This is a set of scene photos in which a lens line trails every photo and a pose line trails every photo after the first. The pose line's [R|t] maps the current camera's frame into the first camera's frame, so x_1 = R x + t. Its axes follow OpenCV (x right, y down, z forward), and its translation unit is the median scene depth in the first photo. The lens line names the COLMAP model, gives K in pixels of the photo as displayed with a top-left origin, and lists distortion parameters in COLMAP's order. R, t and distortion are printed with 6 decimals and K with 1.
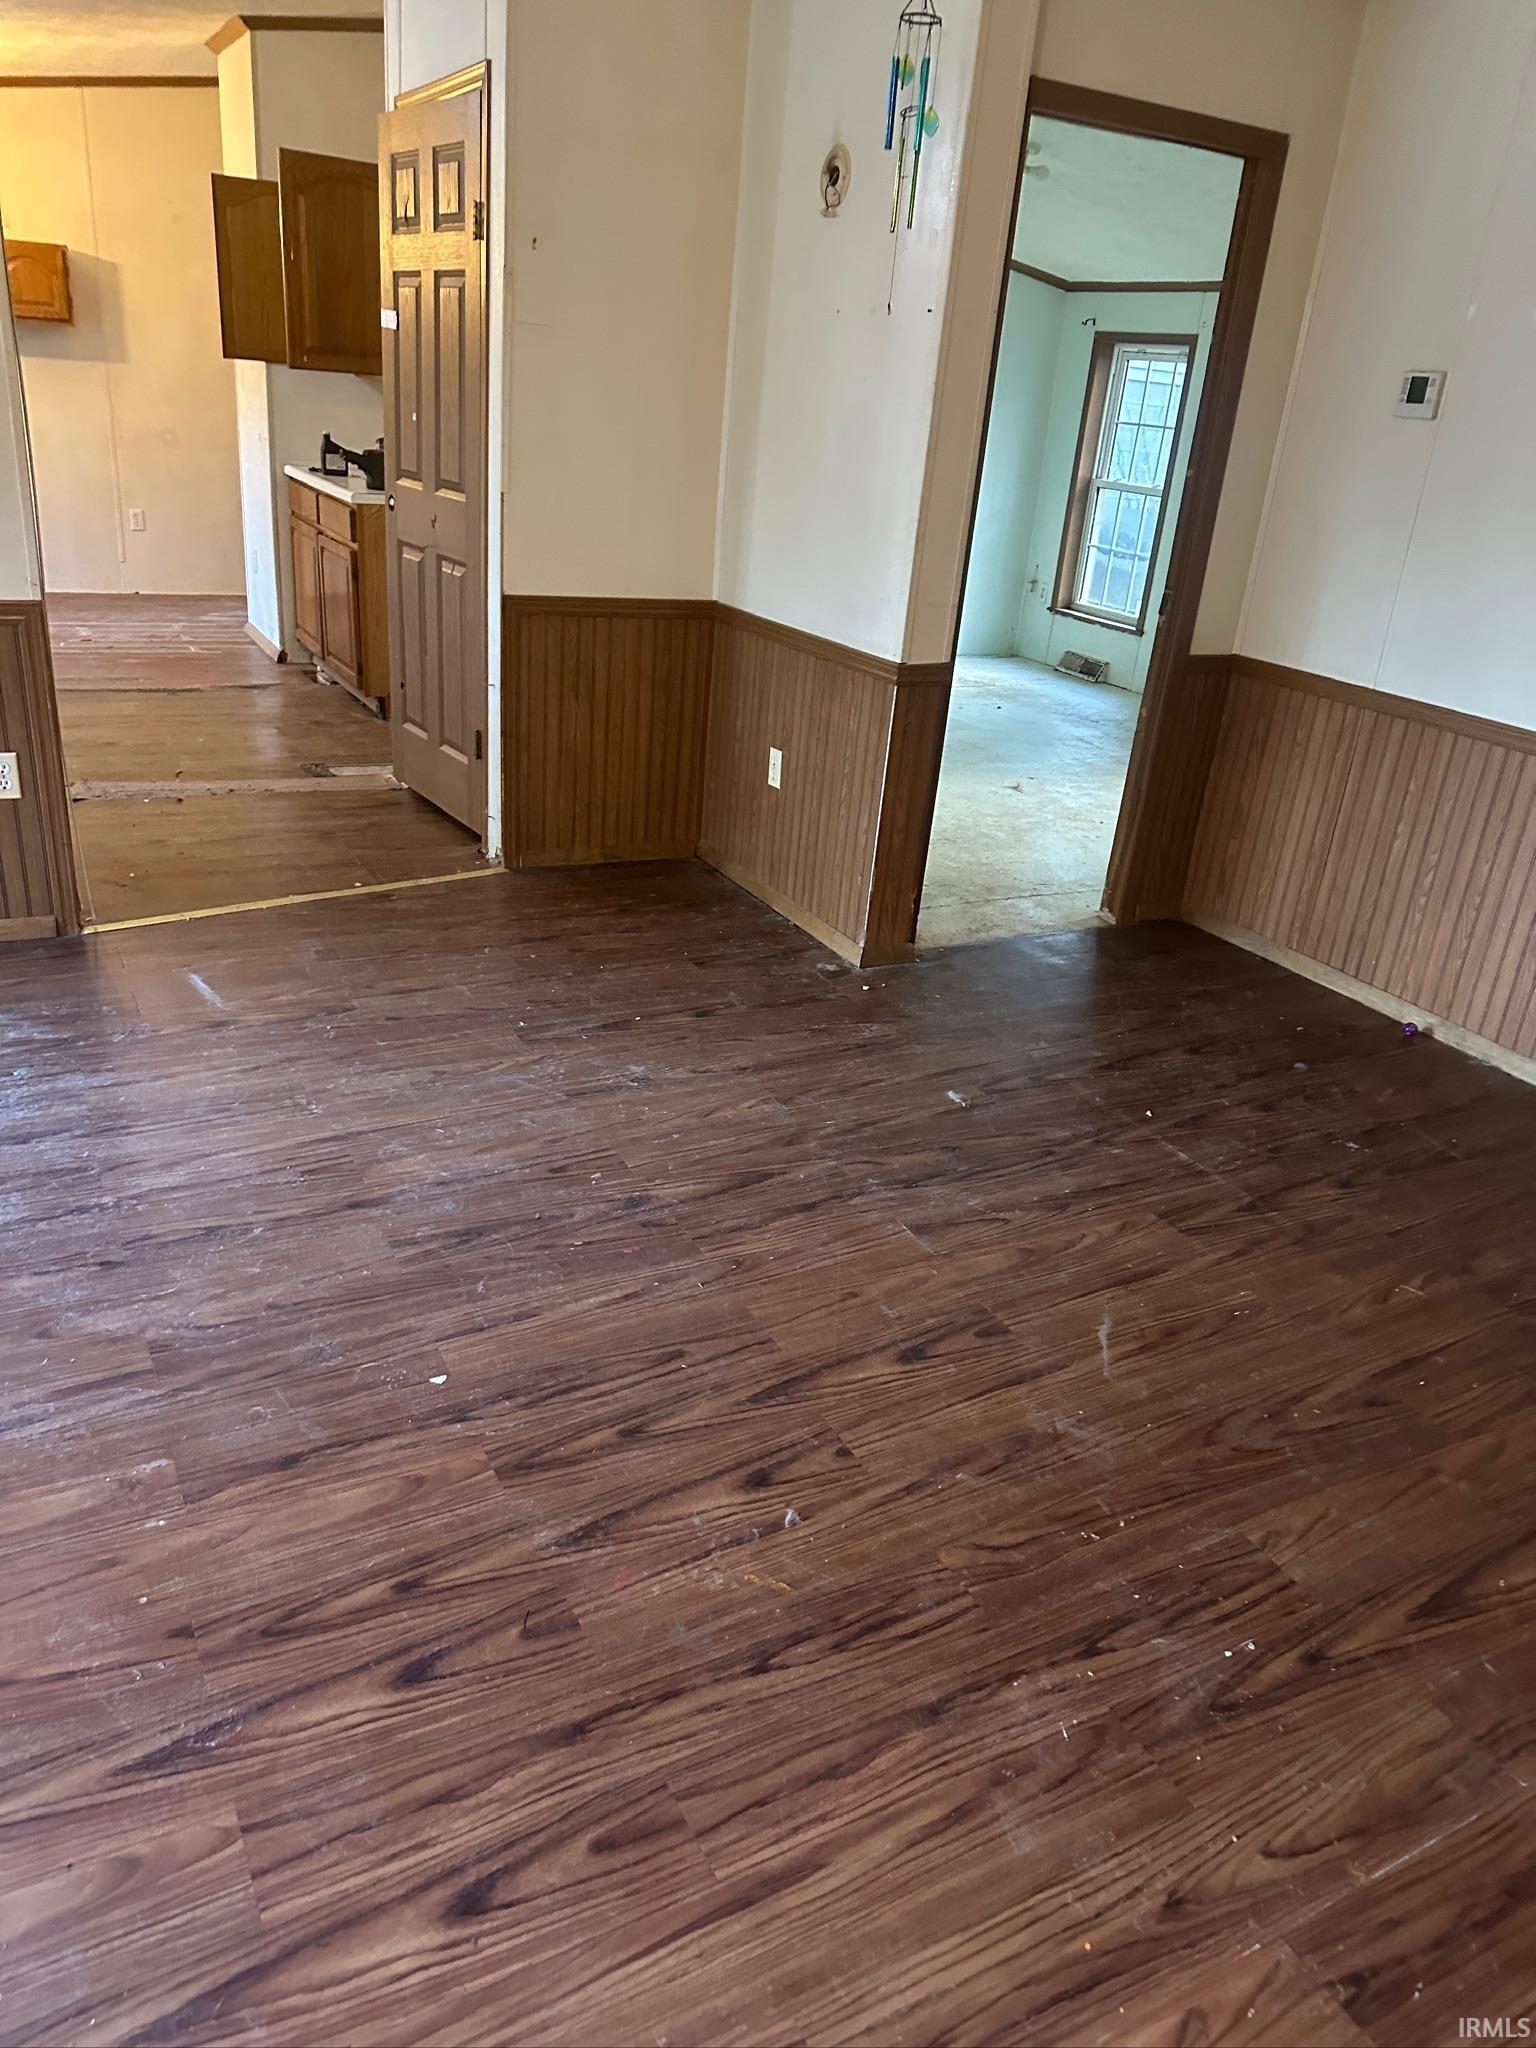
lens RADIAL K [[1437.2, 0, 775.3], [0, 1437.2, 1024.4], [0, 0, 1]] dist [0.067214, -0.007064]
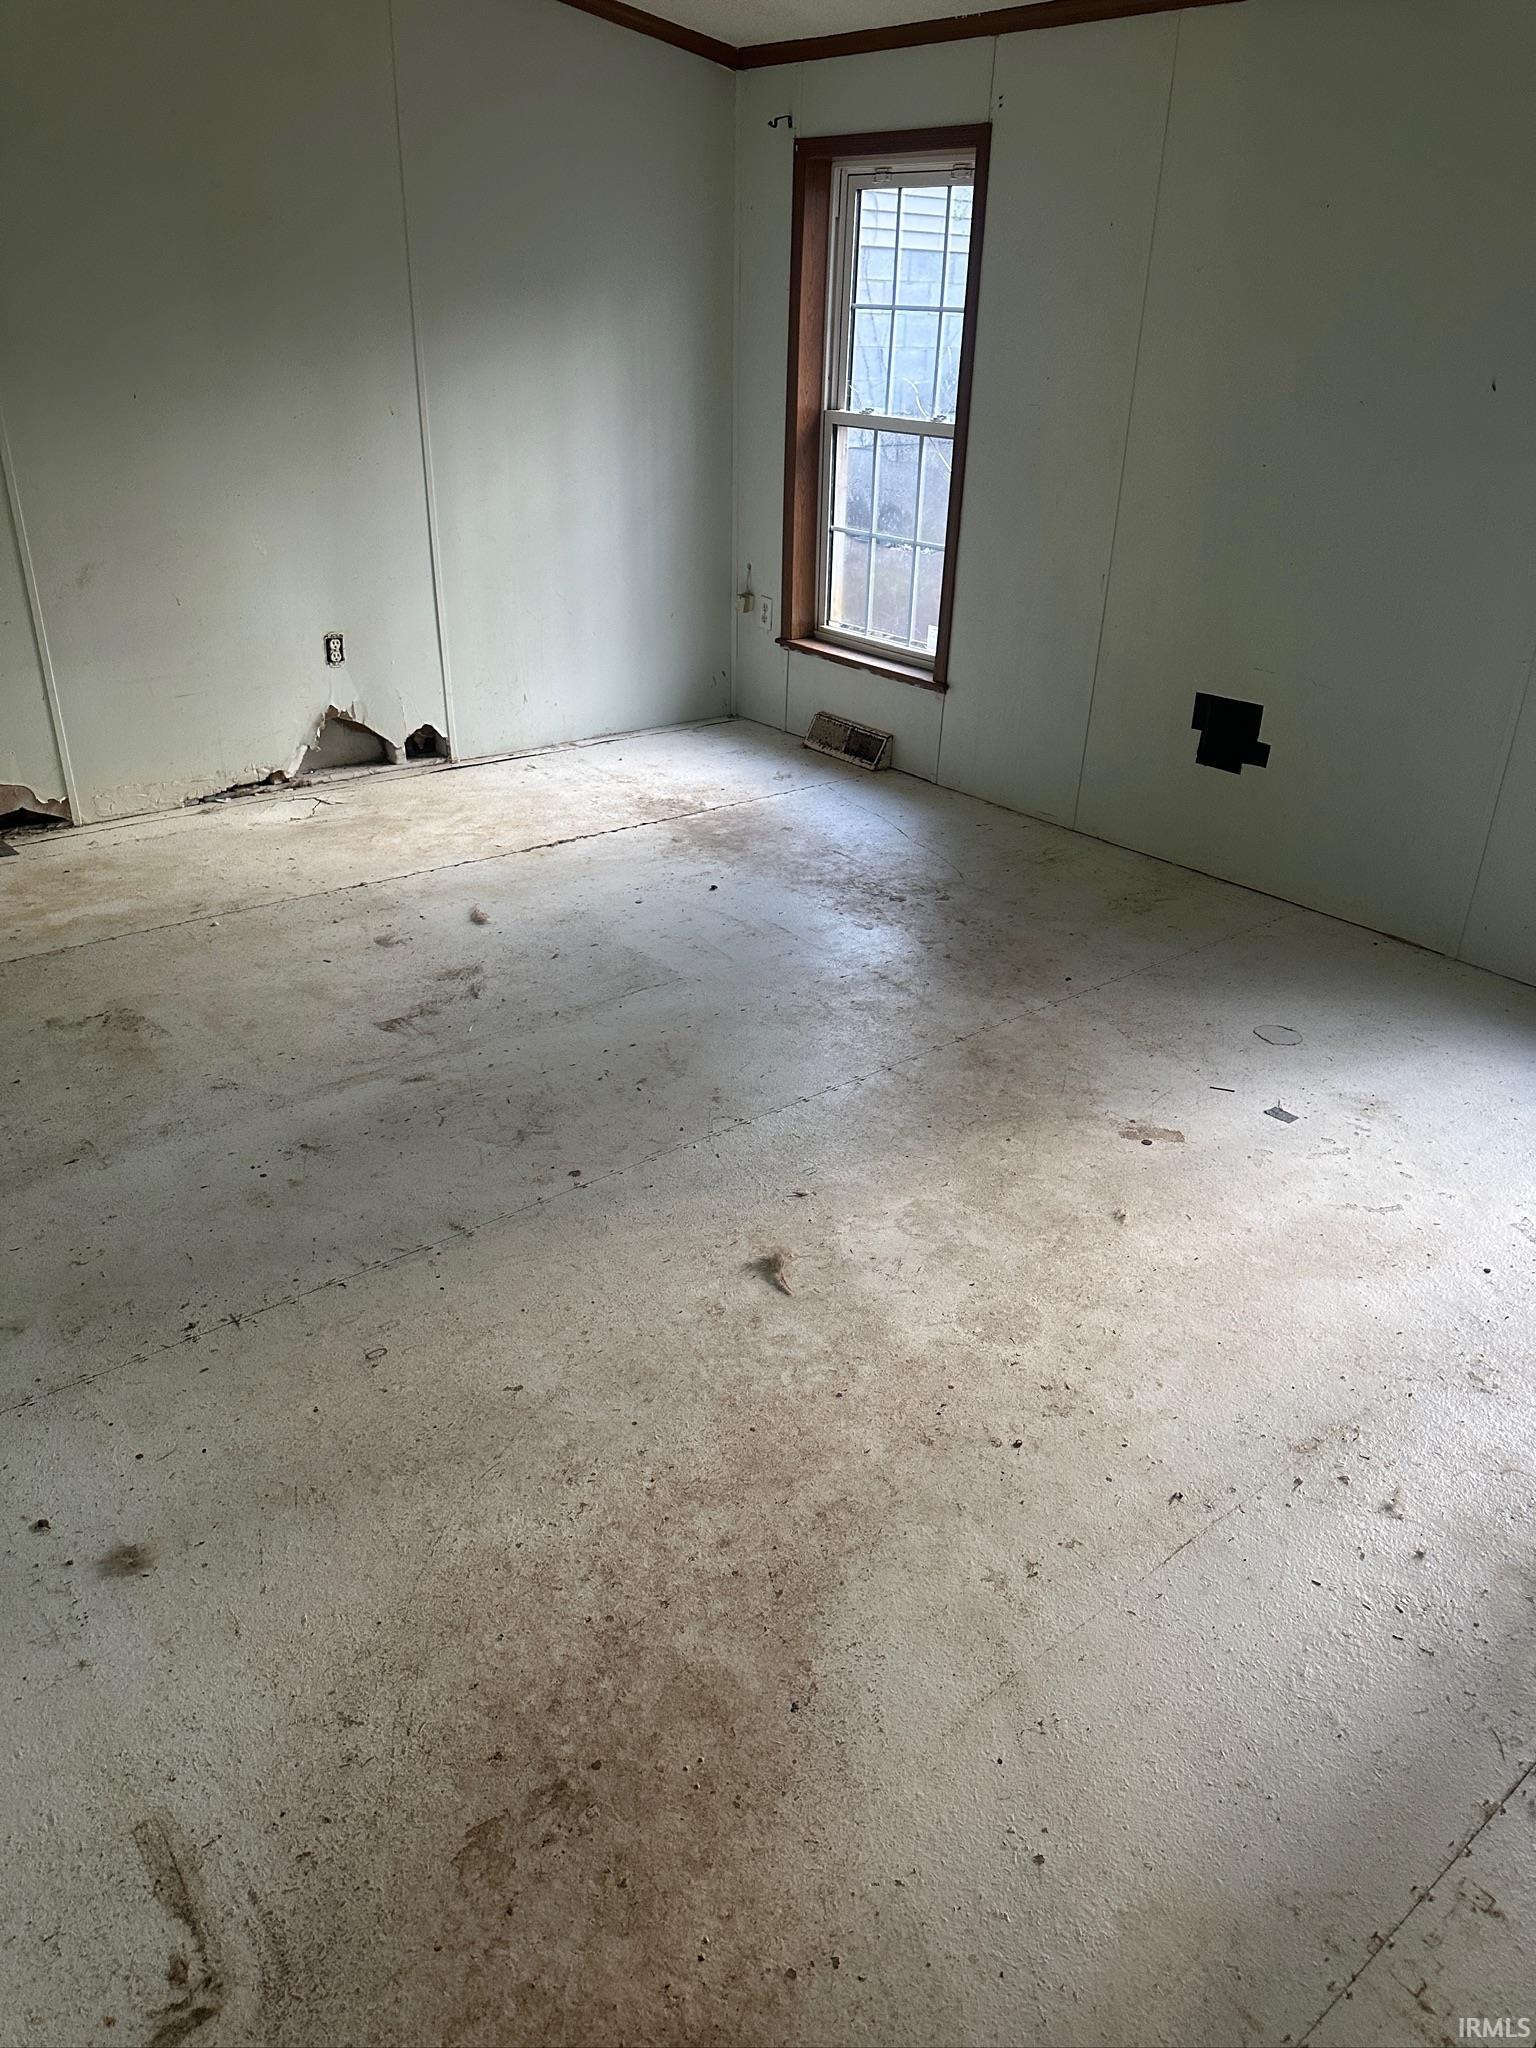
lens RADIAL K [[1437.2, 0, 756.9], [0, 1437.2, 1029.0], [0, 0, 1]] dist [0.067214, -0.007064]
pose [[0.981543, -0.137210, 0.133216, 0.083547], [0.128546, 0.989113, 0.071629, -0.180245], [-0.141594, -0.053182, 0.988495, 0.429024]]
